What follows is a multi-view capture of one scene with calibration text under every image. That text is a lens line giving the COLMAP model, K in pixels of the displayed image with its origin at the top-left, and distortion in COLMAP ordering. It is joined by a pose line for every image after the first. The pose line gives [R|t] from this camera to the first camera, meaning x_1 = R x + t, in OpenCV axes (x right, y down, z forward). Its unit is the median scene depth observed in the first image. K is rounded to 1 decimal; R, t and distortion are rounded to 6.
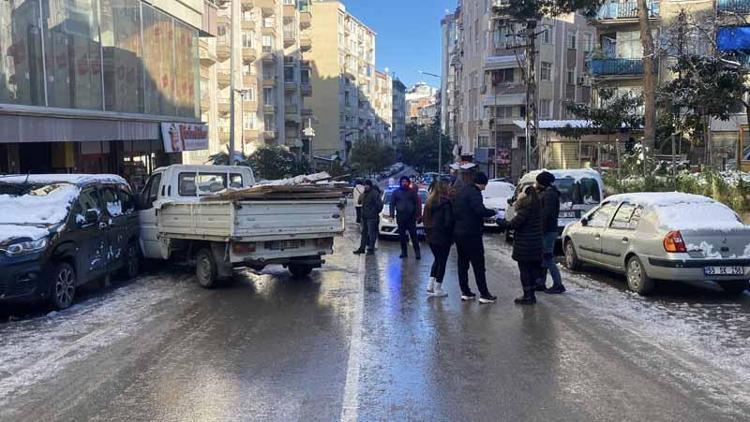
lens RADIAL K [[648.6, 0, 375.3], [0, 648.6, 211.4], [0, 0, 1]] dist [0.015845, 0.009894]
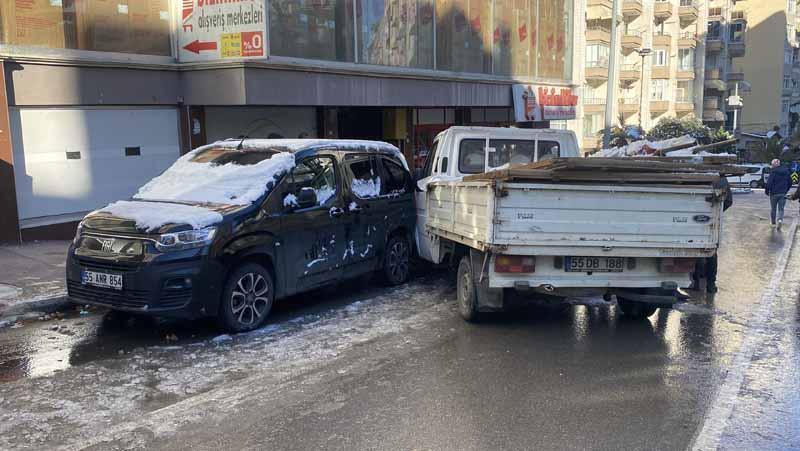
lens RADIAL K [[683.2, 0, 396.6], [0, 683.2, 222.5], [0, 0, 1]] dist [0.042248, -0.025425]
pose [[0.844848, 0.065800, -0.530944, 0.027006], [-0.044563, 0.997614, 0.052724, -0.007882], [0.533147, -0.020883, 0.845765, 0.410312]]
